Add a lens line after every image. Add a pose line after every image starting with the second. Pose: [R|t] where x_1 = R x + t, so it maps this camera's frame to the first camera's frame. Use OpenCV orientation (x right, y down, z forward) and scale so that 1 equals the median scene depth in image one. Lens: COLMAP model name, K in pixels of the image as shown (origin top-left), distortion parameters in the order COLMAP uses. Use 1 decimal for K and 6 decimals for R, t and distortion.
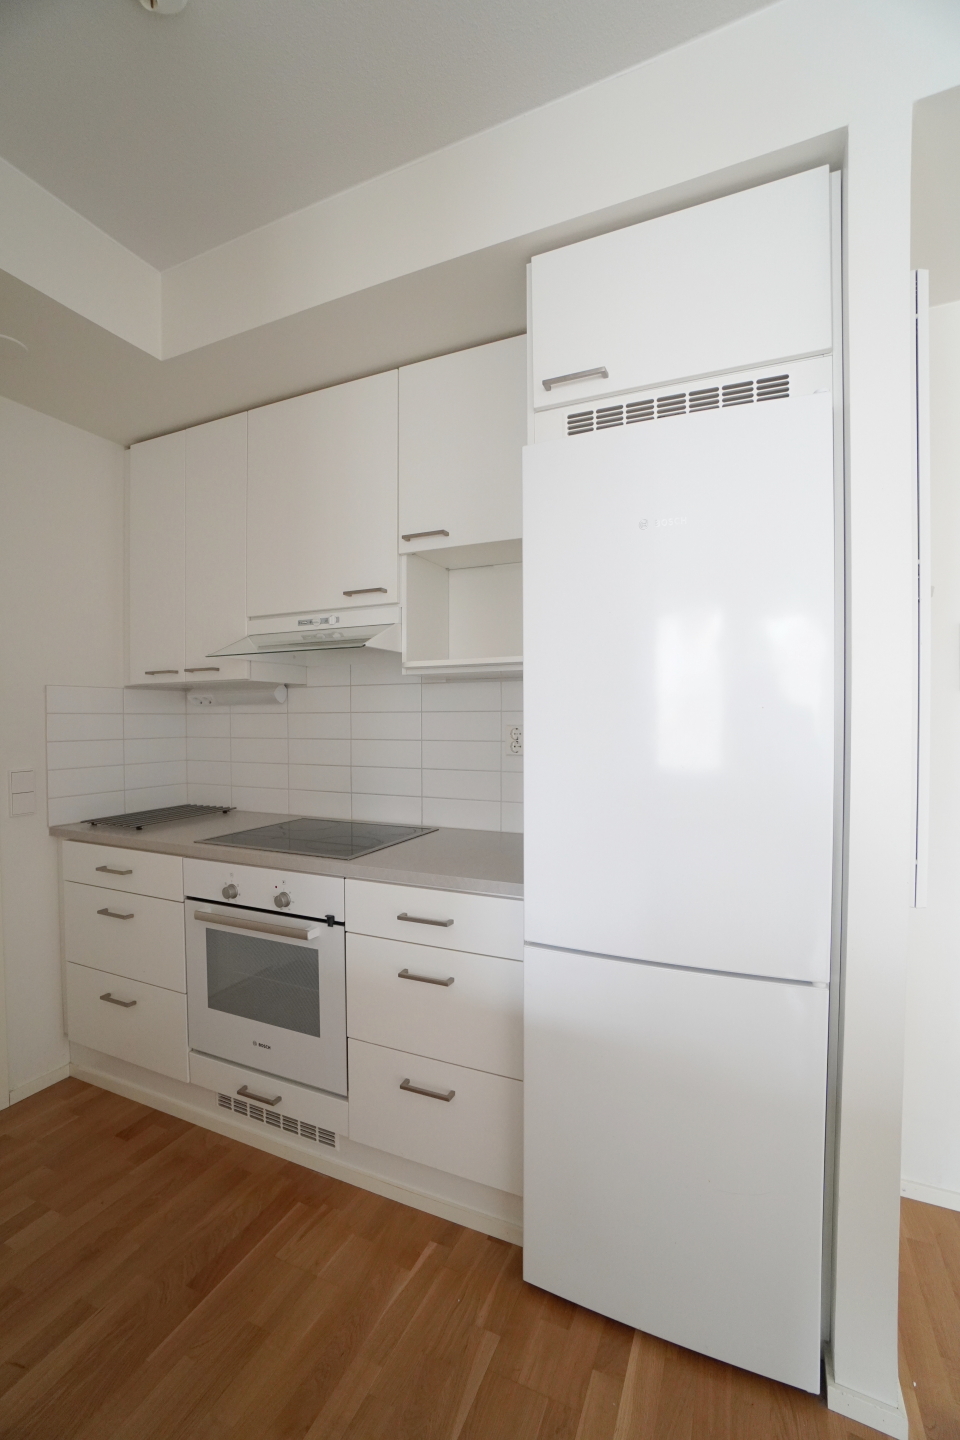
lens RADIAL K [[630.3, 0, 481.6], [0, 630.3, 720.1], [0, 0, 1]] dist [-0.031838, 0.013428]
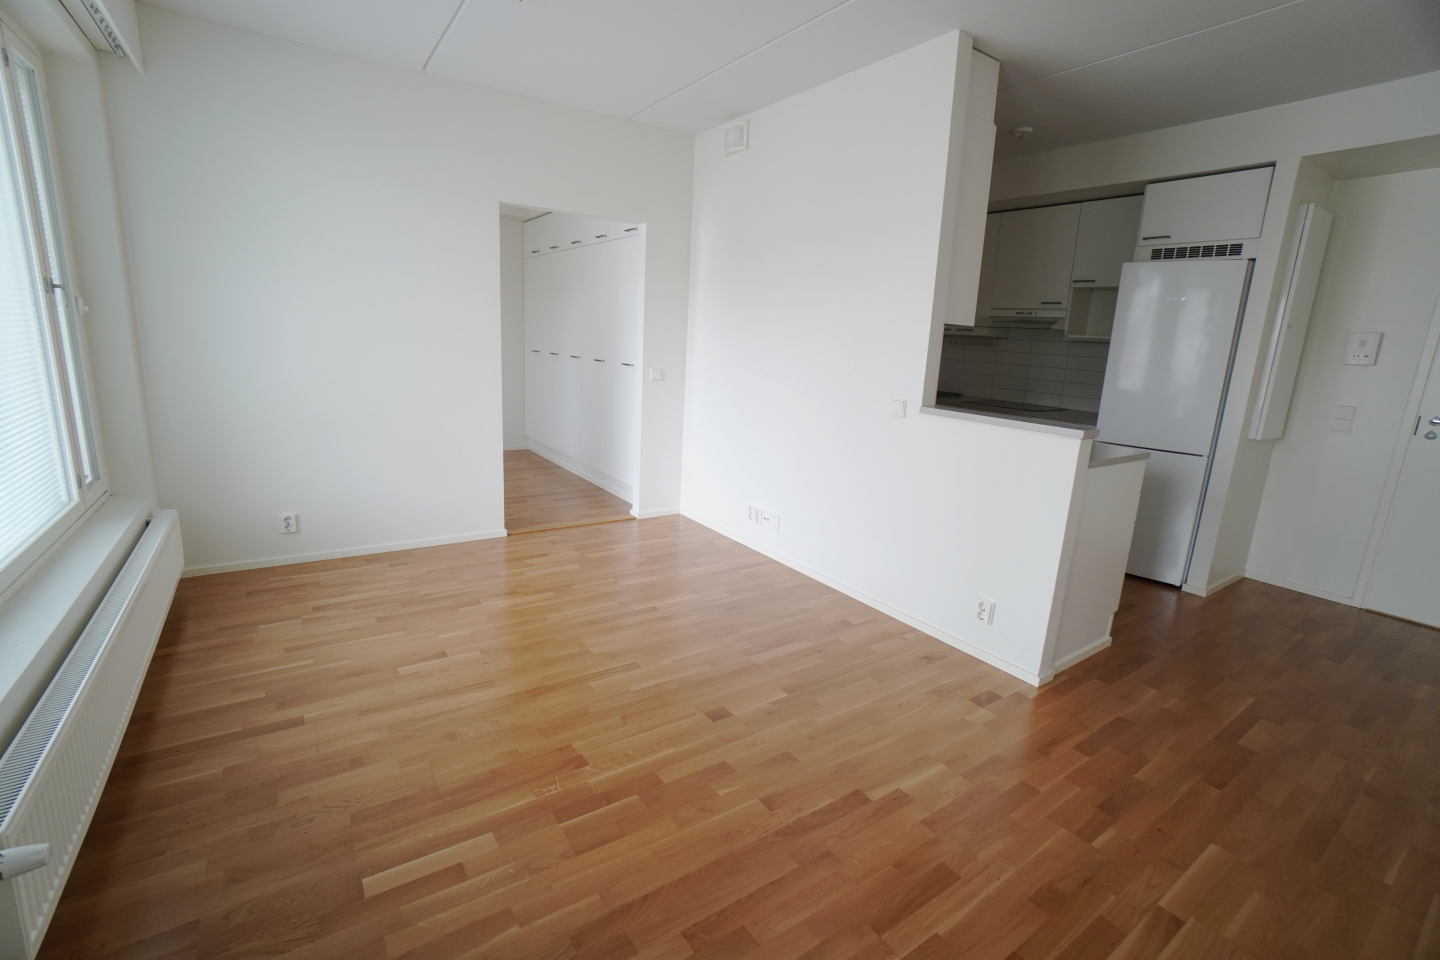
lens RADIAL K [[630.3, 0, 732.0], [0, 630.3, 465.9], [0, 0, 1]] dist [-0.031838, 0.013428]
pose [[0.861084, 0.153178, -0.484840, 0.014725], [-0.059878, 0.977457, 0.202468, -0.008963], [0.504924, -0.145310, 0.850845, -1.757915]]
